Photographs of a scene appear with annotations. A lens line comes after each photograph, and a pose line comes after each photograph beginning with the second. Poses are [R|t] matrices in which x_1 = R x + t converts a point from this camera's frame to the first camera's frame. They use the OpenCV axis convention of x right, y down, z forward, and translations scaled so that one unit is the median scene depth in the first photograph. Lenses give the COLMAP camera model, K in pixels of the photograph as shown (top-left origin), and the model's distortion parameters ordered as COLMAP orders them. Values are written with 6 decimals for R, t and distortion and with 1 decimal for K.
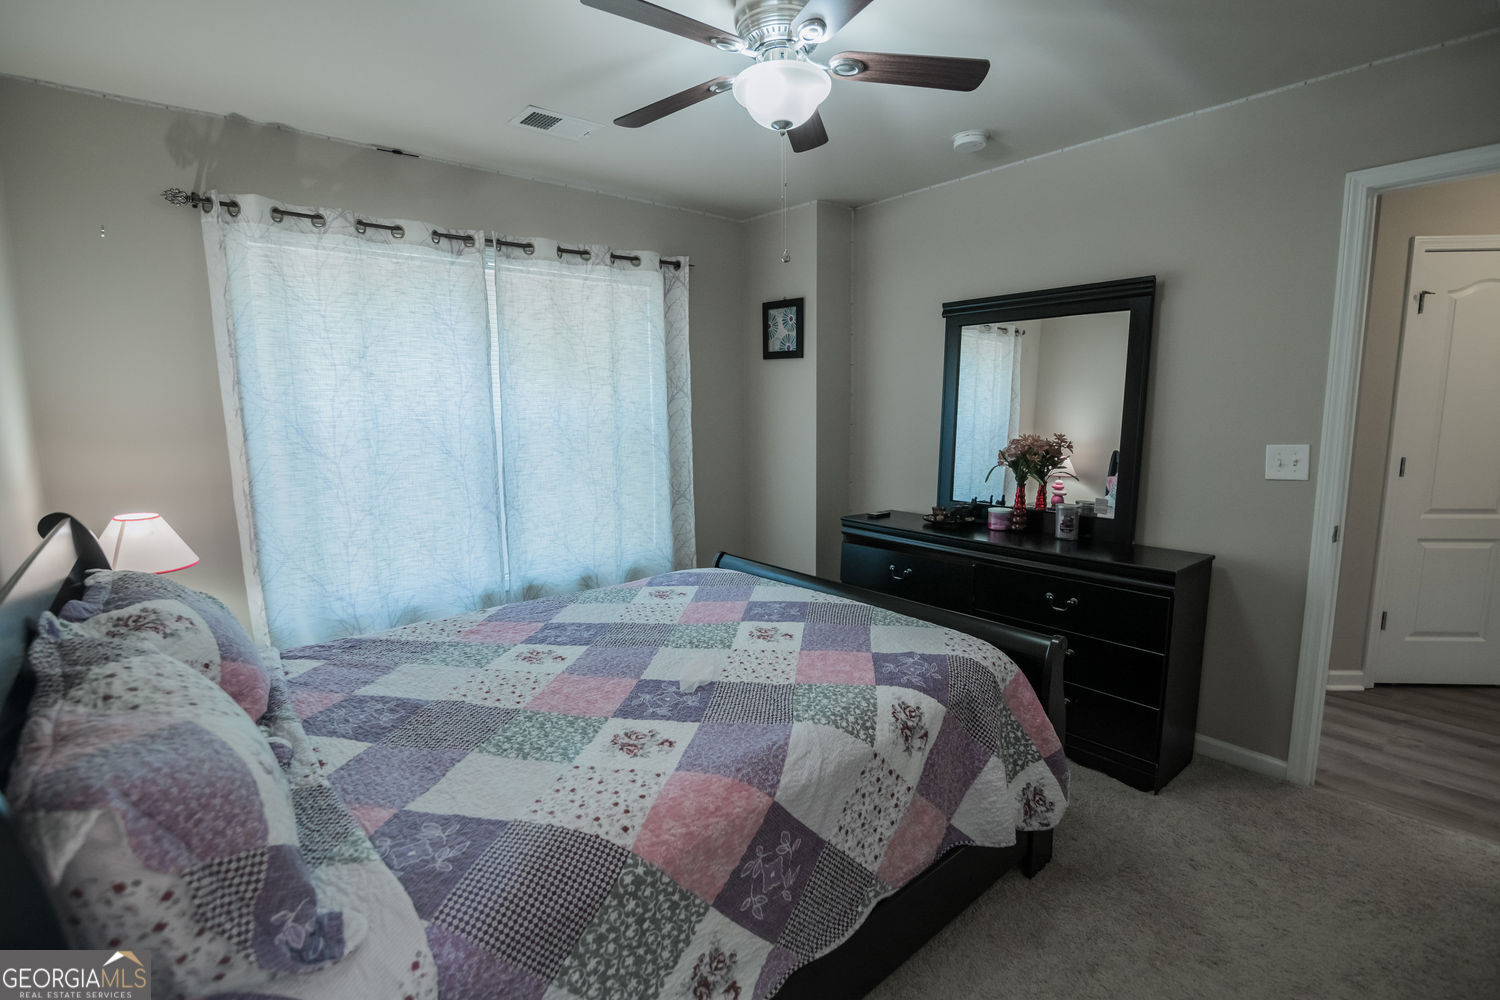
lens RADIAL K [[691.9, 0, 748.7], [0, 691.9, 502.2], [0, 0, 1]] dist [-0.017187, 0.000572]
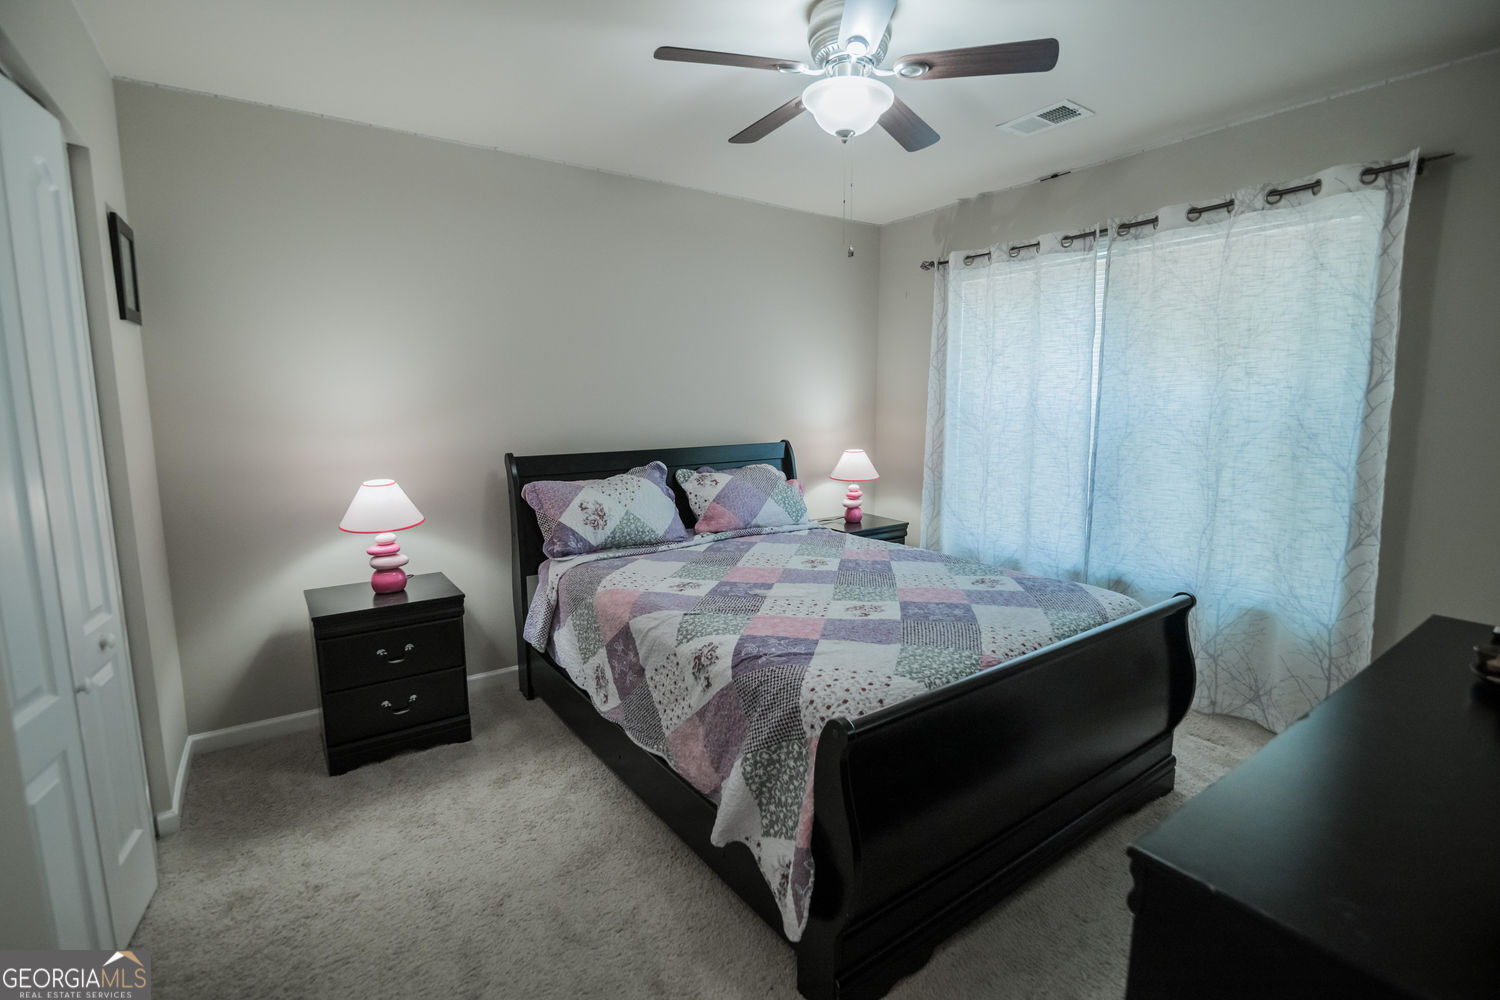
lens RADIAL K [[691.9, 0, 748.7], [0, 691.9, 502.2], [0, 0, 1]] dist [-0.017187, 0.000572]
pose [[-0.091356, 0.152640, -0.984050, 0.812851], [-0.134513, 0.977234, 0.164070, -0.089703], [0.986692, 0.147356, -0.068744, 0.671090]]
